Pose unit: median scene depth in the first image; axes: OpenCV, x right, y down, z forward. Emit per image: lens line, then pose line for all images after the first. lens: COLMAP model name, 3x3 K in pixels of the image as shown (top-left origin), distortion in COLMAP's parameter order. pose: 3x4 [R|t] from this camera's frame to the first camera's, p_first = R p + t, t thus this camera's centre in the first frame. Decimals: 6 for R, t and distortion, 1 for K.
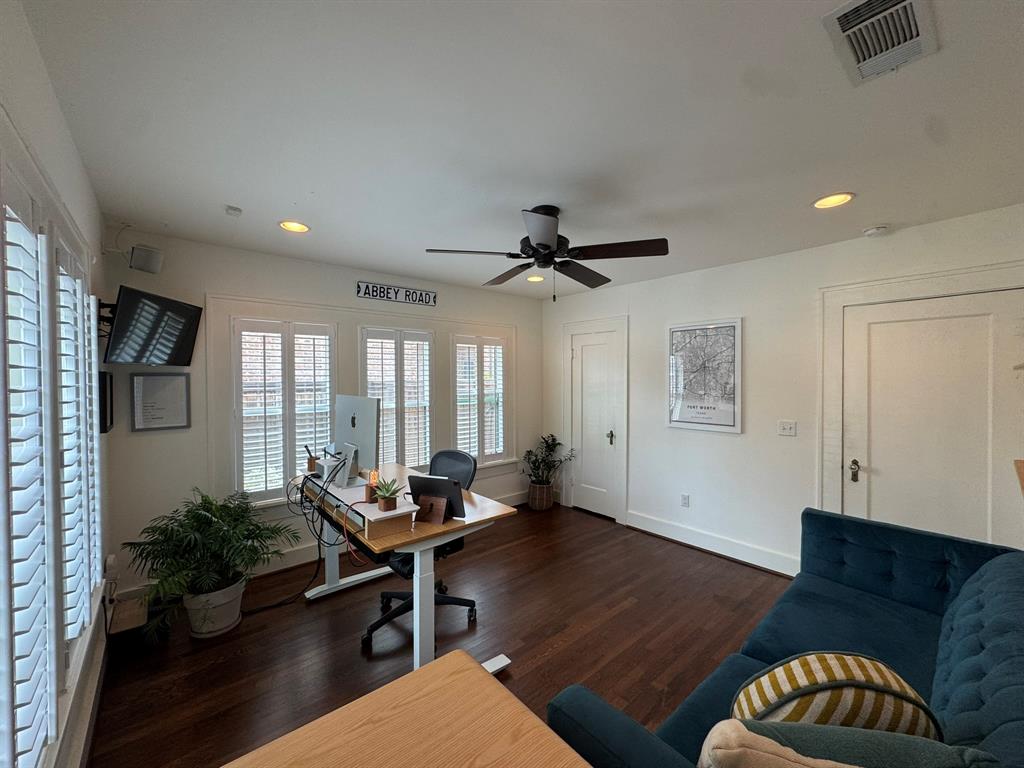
lens RADIAL K [[406.7, 0, 507.9], [0, 406.7, 385.1], [0, 0, 1]] dist [-0.008892, 0.002005]
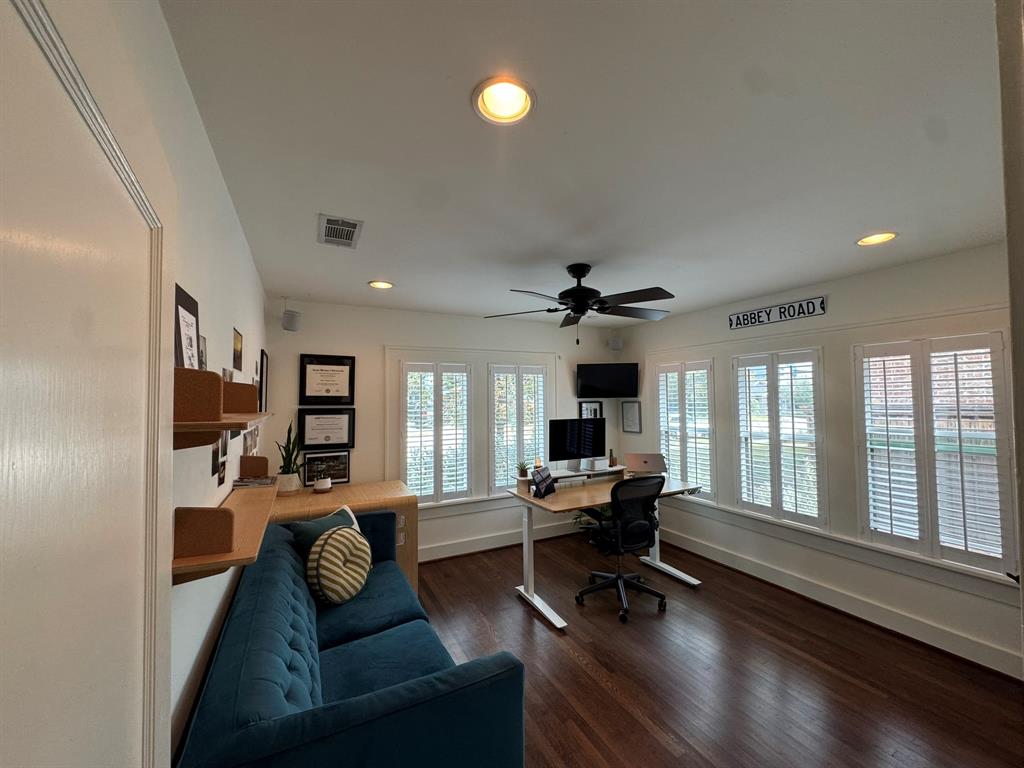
lens RADIAL K [[406.7, 0, 515.9], [0, 406.7, 386.5], [0, 0, 1]] dist [-0.008892, 0.002005]
pose [[-0.224521, -0.037227, -0.973758, 1.046593], [-0.028567, 0.999092, -0.031609, -0.022572], [0.974050, 0.020721, -0.225381, 0.907918]]
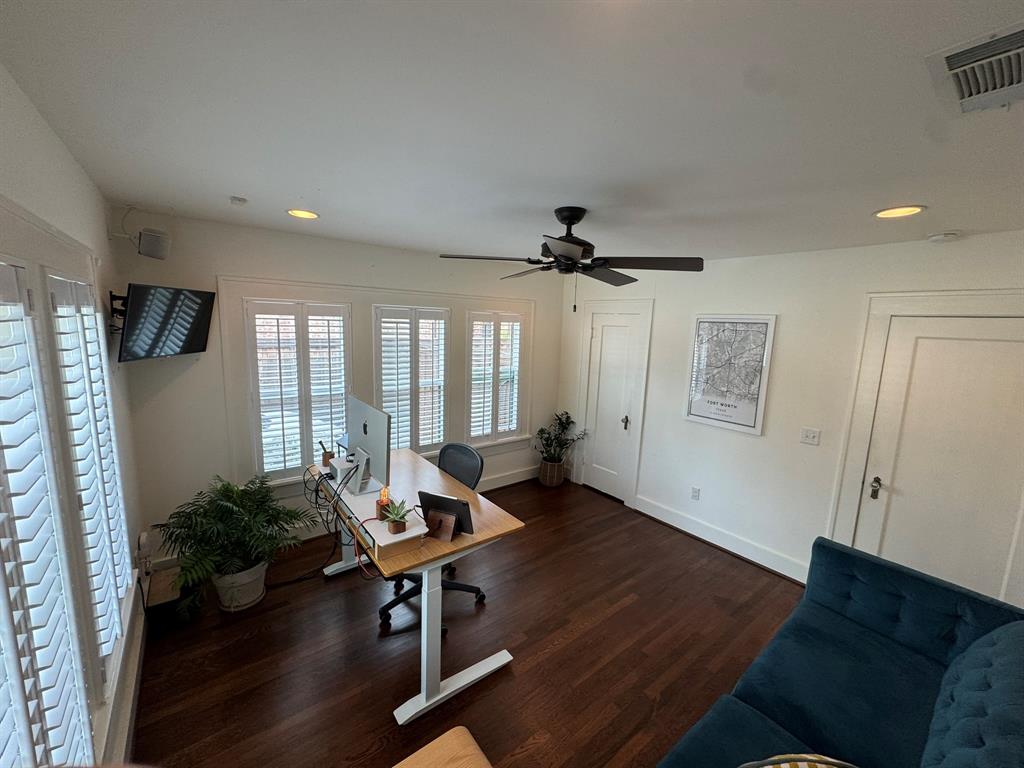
lens RADIAL K [[406.7, 0, 507.9], [0, 406.7, 386.3], [0, 0, 1]] dist [-0.008892, 0.002005]
pose [[0.998250, 0.044146, -0.039341, 0.003522], [-0.038548, 0.990341, 0.133184, -0.125895], [0.044840, -0.131434, 0.990310, 0.031263]]
